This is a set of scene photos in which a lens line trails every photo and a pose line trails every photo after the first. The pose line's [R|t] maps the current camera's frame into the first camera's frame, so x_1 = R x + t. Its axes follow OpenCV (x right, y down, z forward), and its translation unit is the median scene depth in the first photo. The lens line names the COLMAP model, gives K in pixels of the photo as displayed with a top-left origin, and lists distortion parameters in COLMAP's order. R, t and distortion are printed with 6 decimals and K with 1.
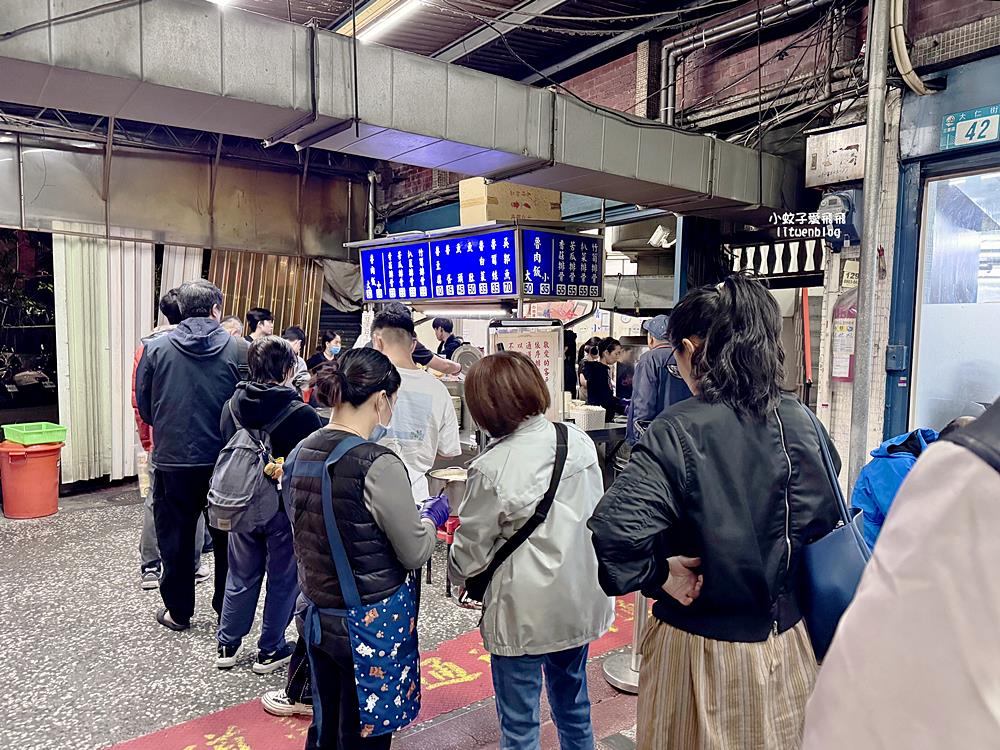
lens RADIAL K [[713.9, 0, 500.0], [0, 713.9, 375.0], [0, 0, 1]] dist [-0.001939, -0.008394]
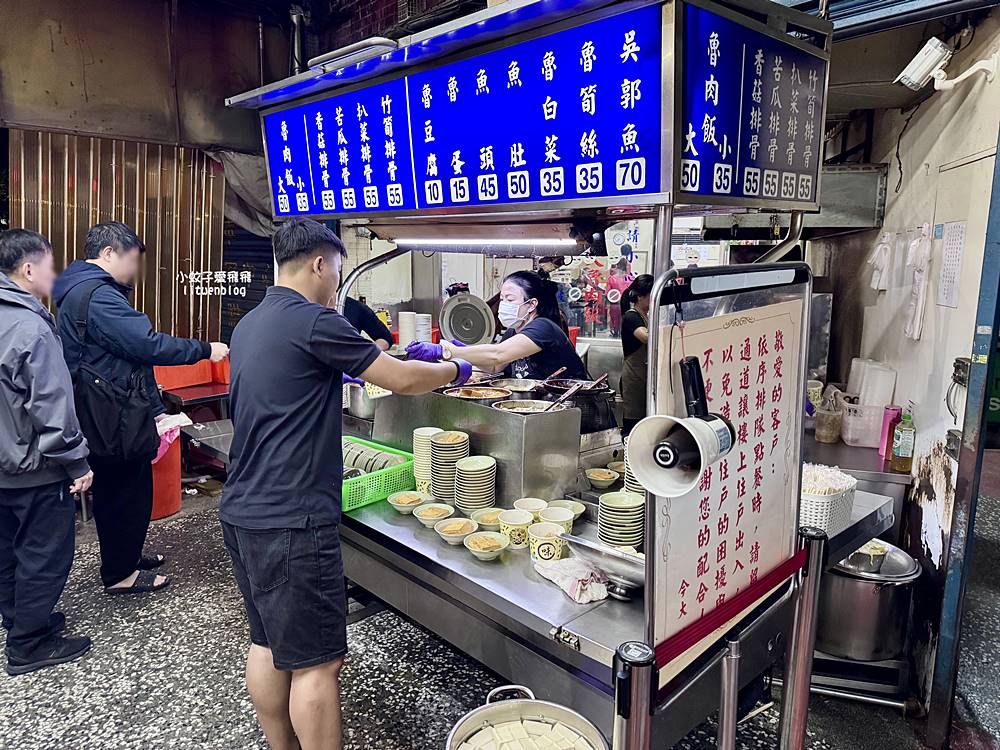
lens RADIAL K [[713.9, 0, 500.0], [0, 713.9, 375.0], [0, 0, 1]] dist [-0.001939, -0.008394]
pose [[0.998345, -0.022225, 0.053033, -0.066892], [0.016192, 0.993621, 0.111602, -0.052527], [-0.055175, -0.110559, 0.992337, 0.530905]]
